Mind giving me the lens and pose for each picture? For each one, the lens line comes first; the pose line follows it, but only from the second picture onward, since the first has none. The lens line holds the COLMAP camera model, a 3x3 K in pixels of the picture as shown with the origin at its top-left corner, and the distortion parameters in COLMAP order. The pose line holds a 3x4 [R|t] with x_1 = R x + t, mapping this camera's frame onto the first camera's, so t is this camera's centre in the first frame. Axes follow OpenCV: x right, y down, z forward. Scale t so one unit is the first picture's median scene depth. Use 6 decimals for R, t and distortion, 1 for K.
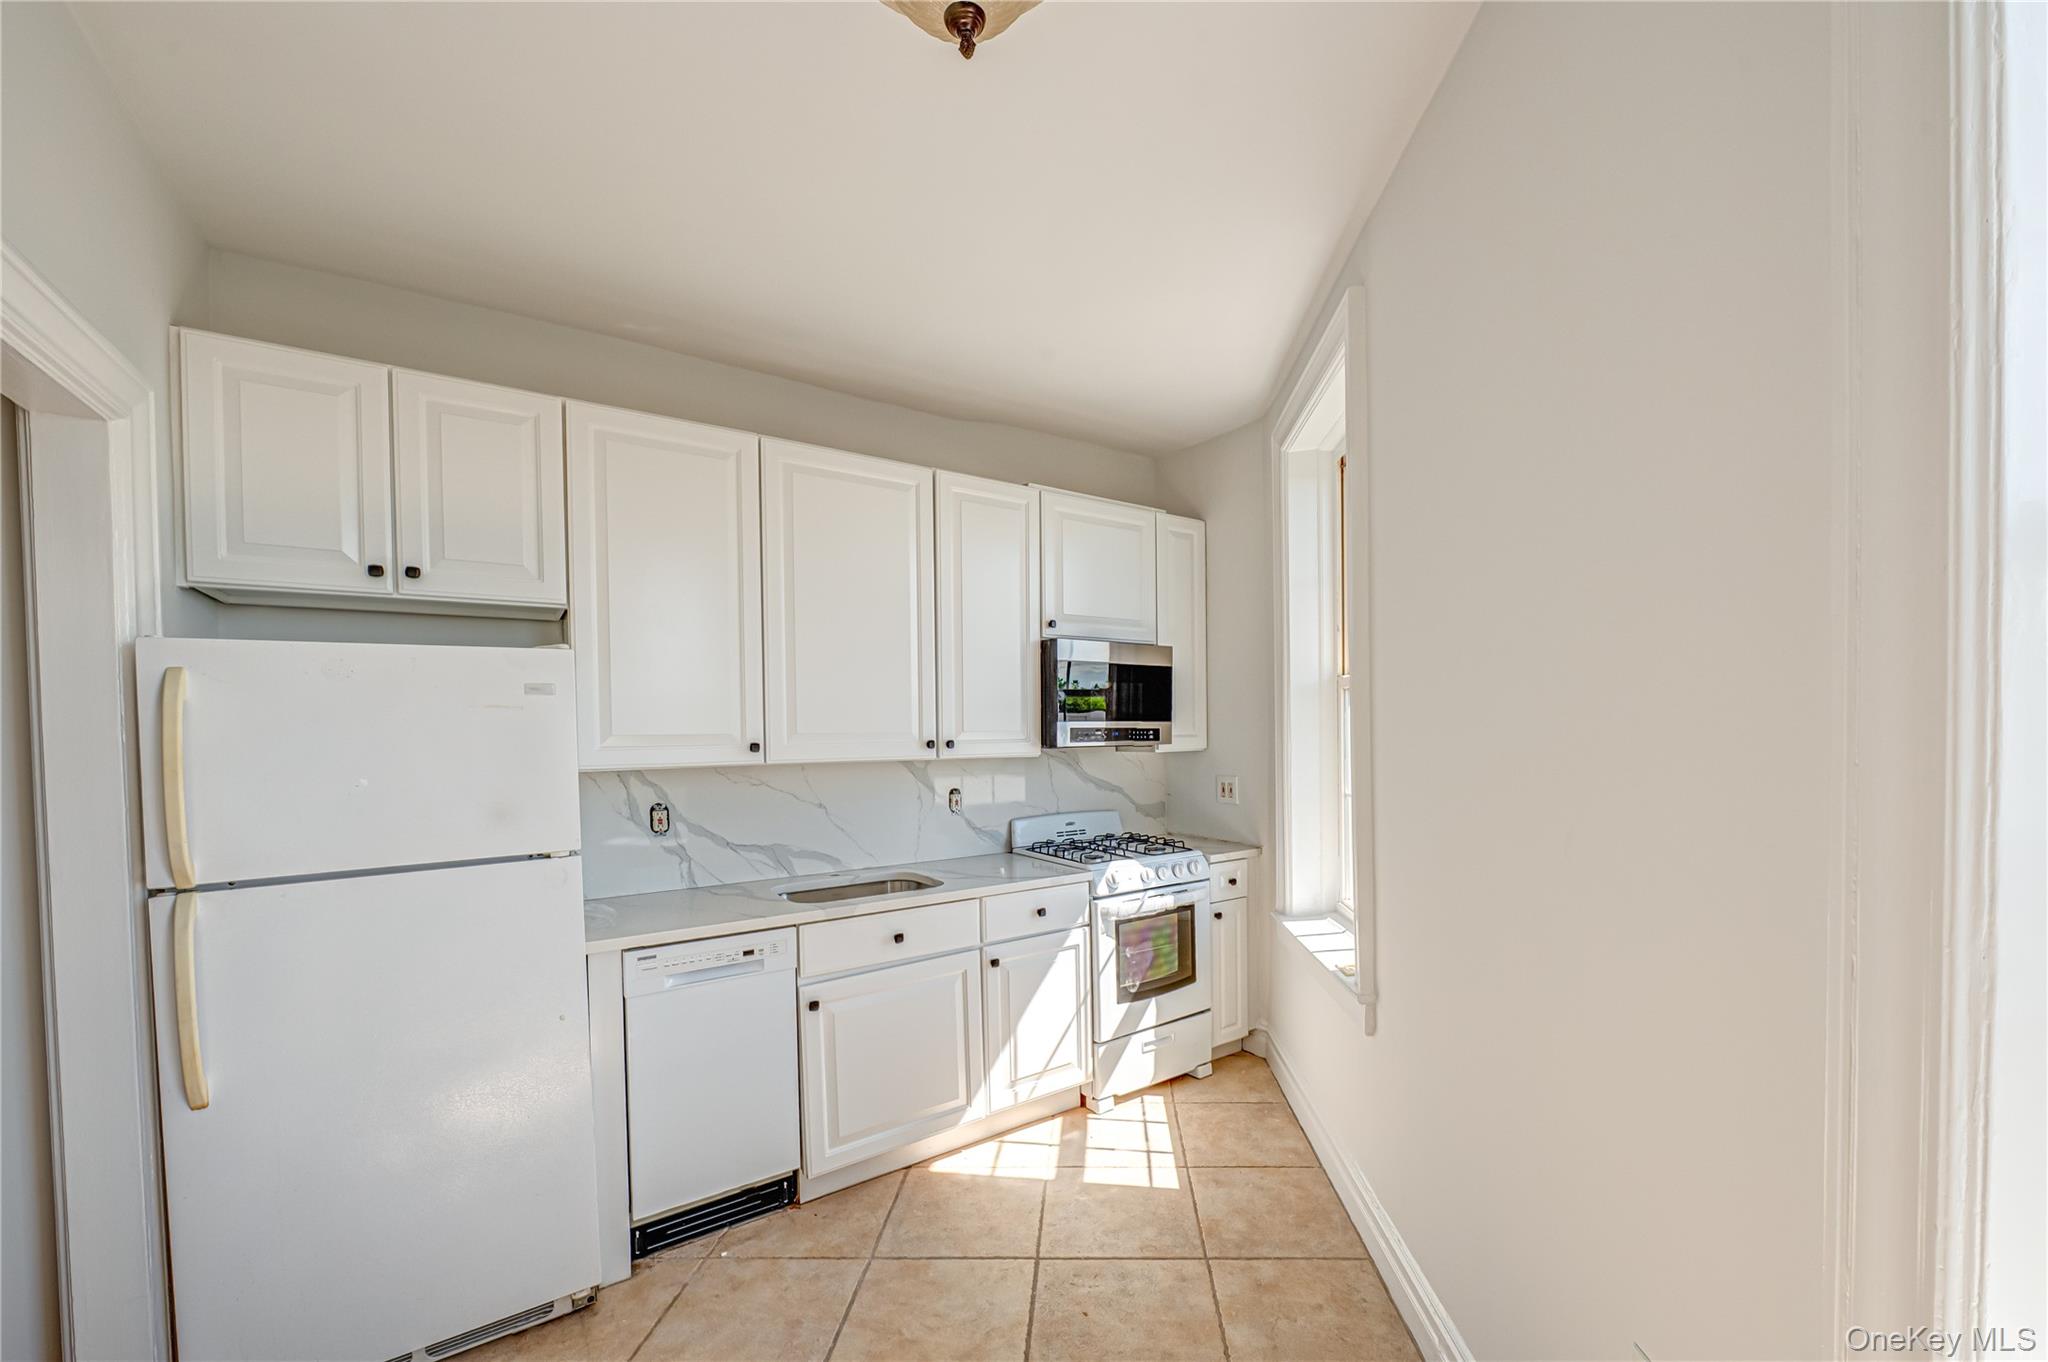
lens RADIAL K [[754.6, 0, 1034.1], [0, 754.6, 729.5], [0, 0, 1]] dist [0.000349, 0.000053]
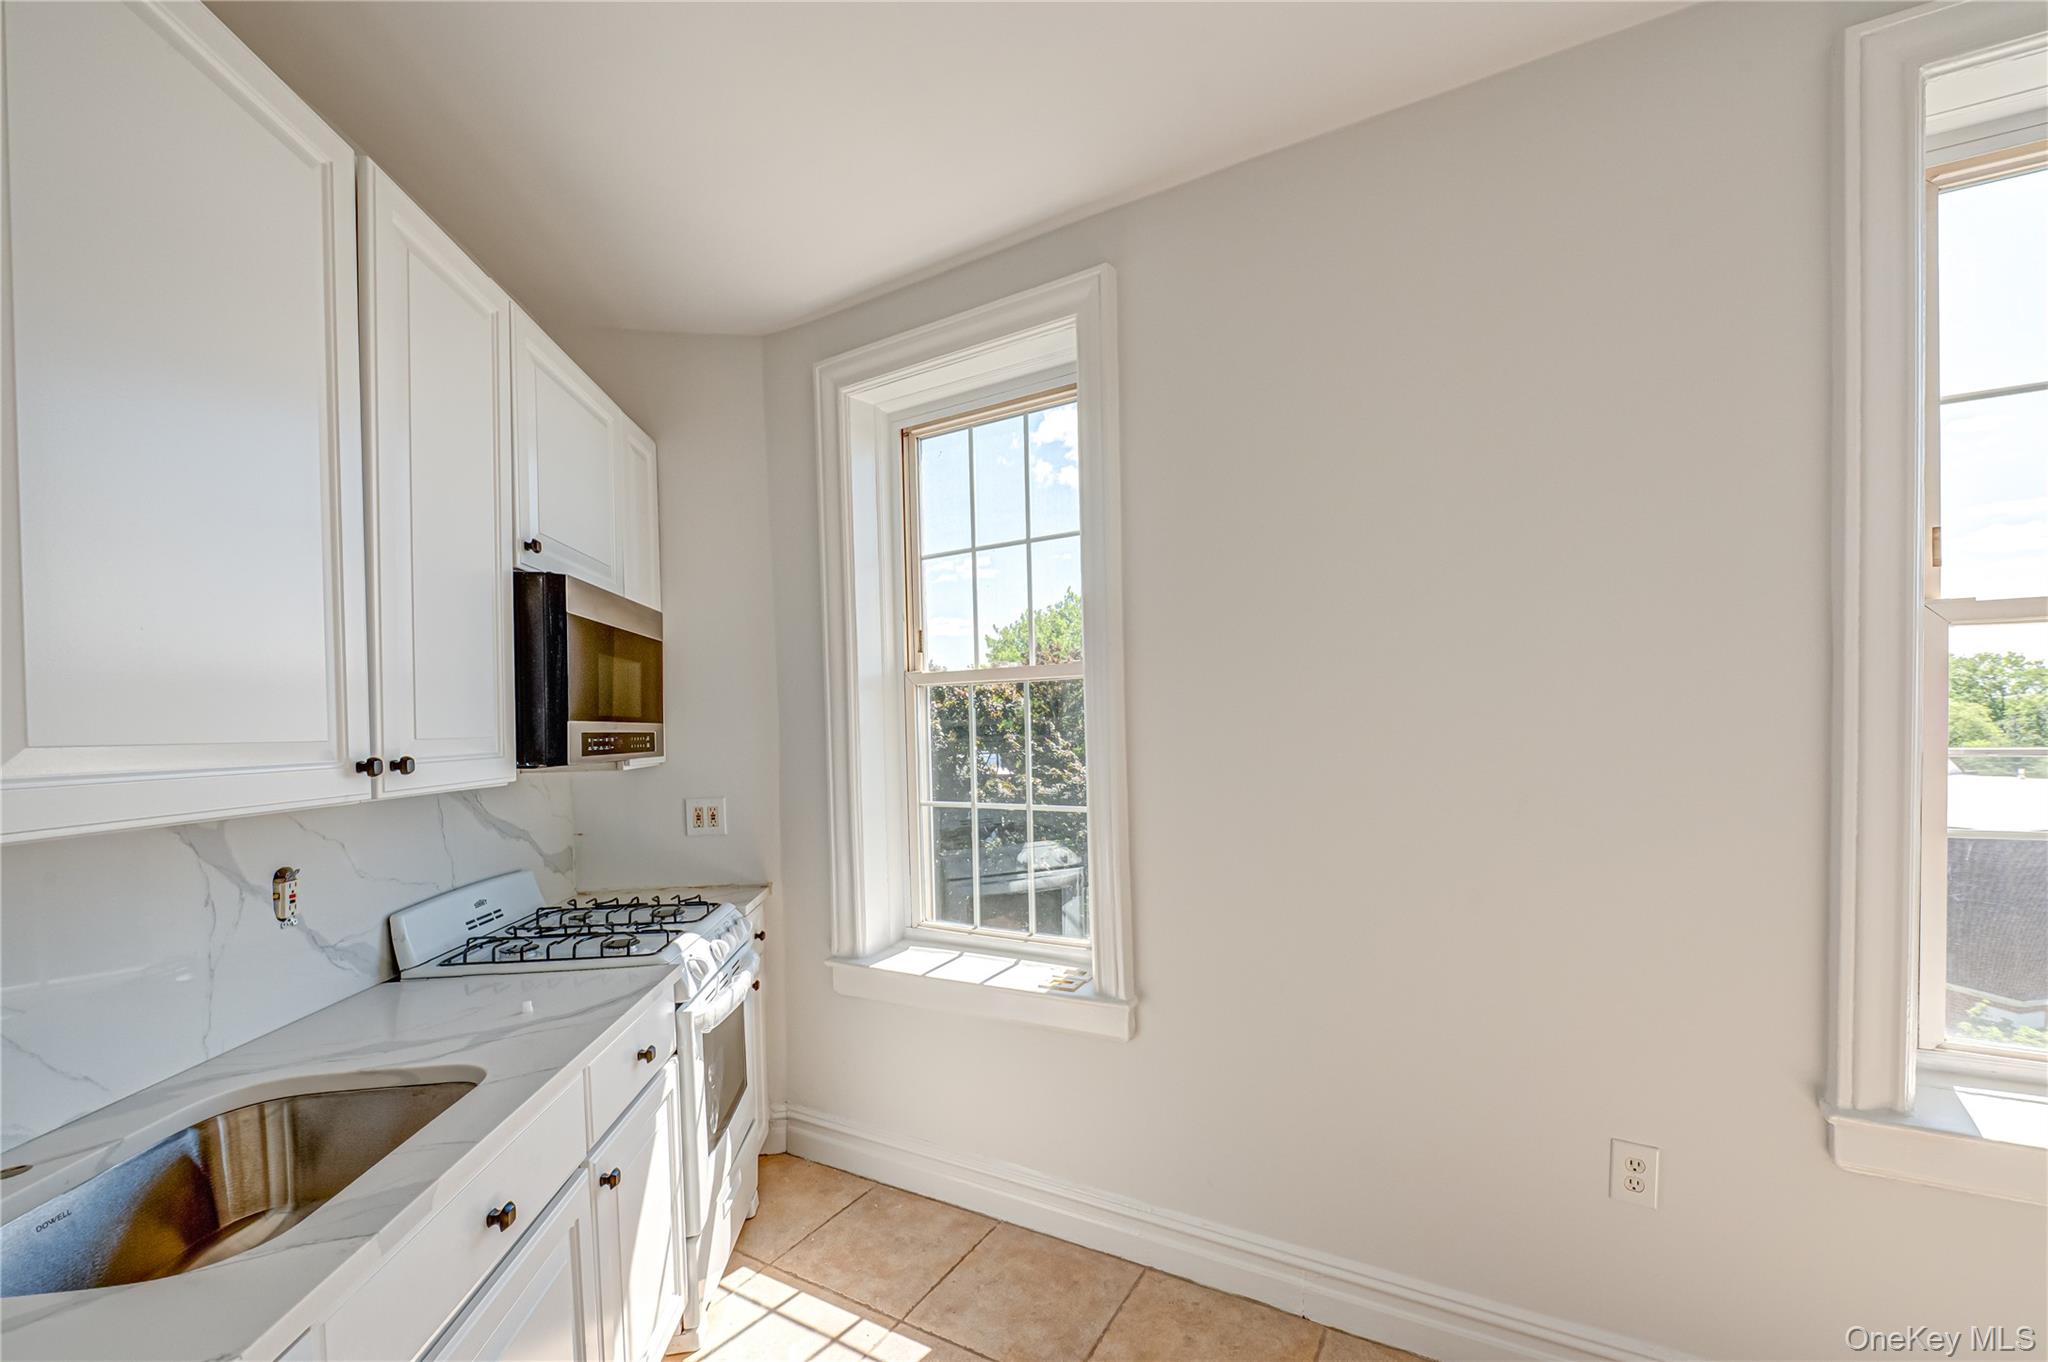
lens RADIAL K [[821.6, 0, 1022.3], [0, 821.6, 737.4], [0, 0, 1]] dist [0.000062, 0.000021]
pose [[0.461728, -0.008874, 0.886977, -0.337457], [0.016368, 0.999865, 0.001482, 0.006726], [-0.886871, 0.013833, 0.461810, 0.384160]]
